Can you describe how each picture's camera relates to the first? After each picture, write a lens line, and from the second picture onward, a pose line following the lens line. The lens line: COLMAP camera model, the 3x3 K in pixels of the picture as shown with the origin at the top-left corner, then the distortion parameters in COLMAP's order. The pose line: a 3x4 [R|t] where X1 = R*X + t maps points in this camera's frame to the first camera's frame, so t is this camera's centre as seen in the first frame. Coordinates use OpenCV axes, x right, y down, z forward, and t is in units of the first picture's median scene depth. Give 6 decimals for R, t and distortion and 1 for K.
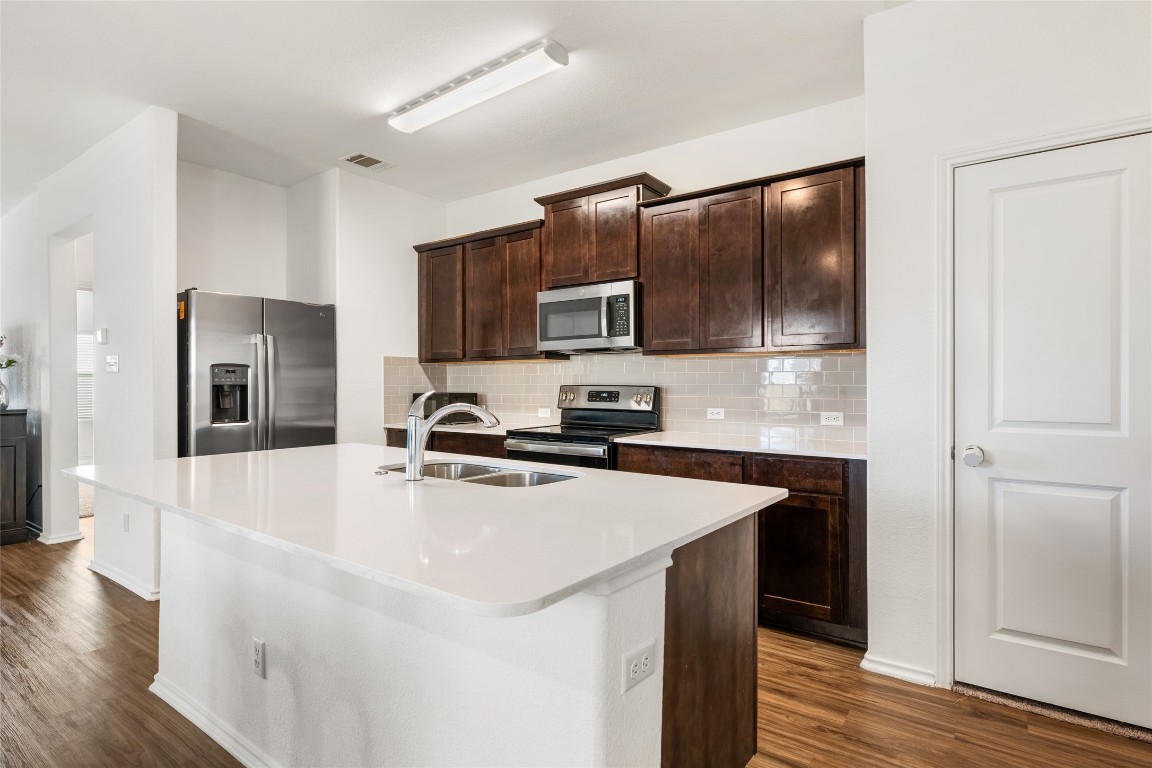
lens RADIAL K [[600.0, 0, 577.8], [0, 600.0, 387.8], [0, 0, 1]] dist [-0.001041, -0.000188]
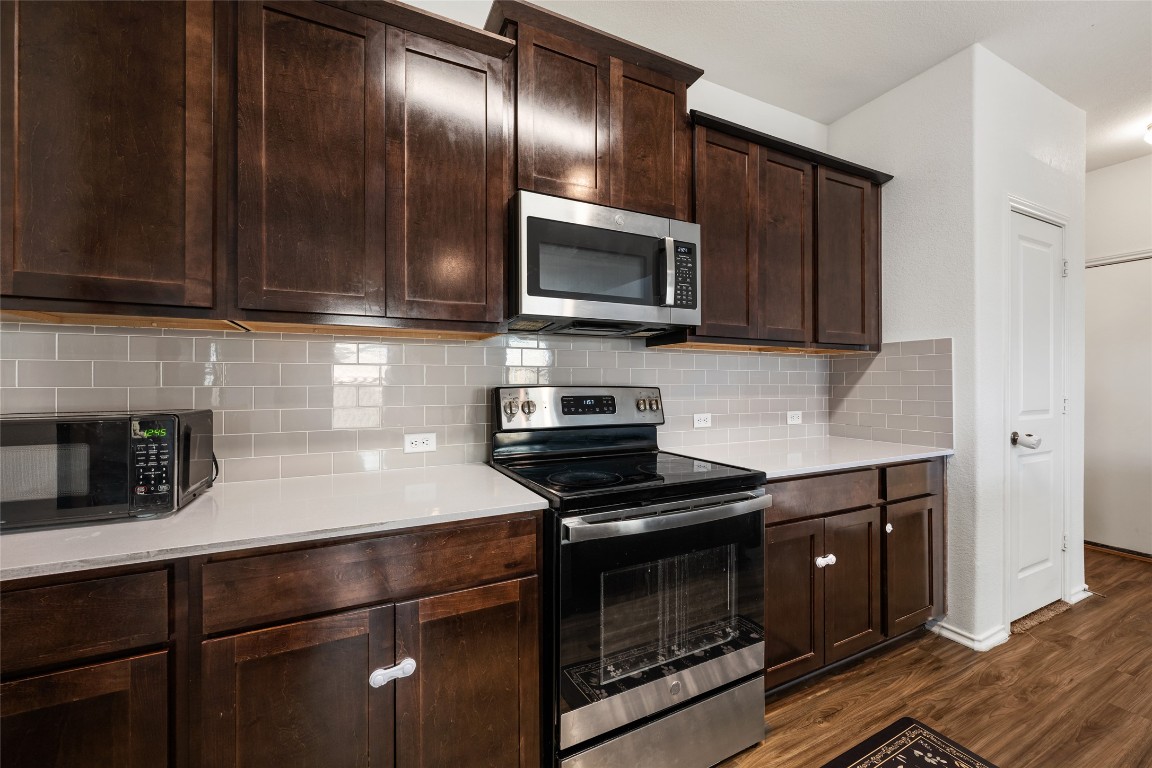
lens RADIAL K [[454.2, 0, 578.0], [0, 454.2, 384.4], [0, 0, 1]] dist [-0.001058, -0.000522]
pose [[0.474048, 0.000652, 0.880499, -0.386955], [0.007587, 0.999960, -0.004825, -0.004270], [-0.880466, 0.008967, 0.474024, 0.845471]]
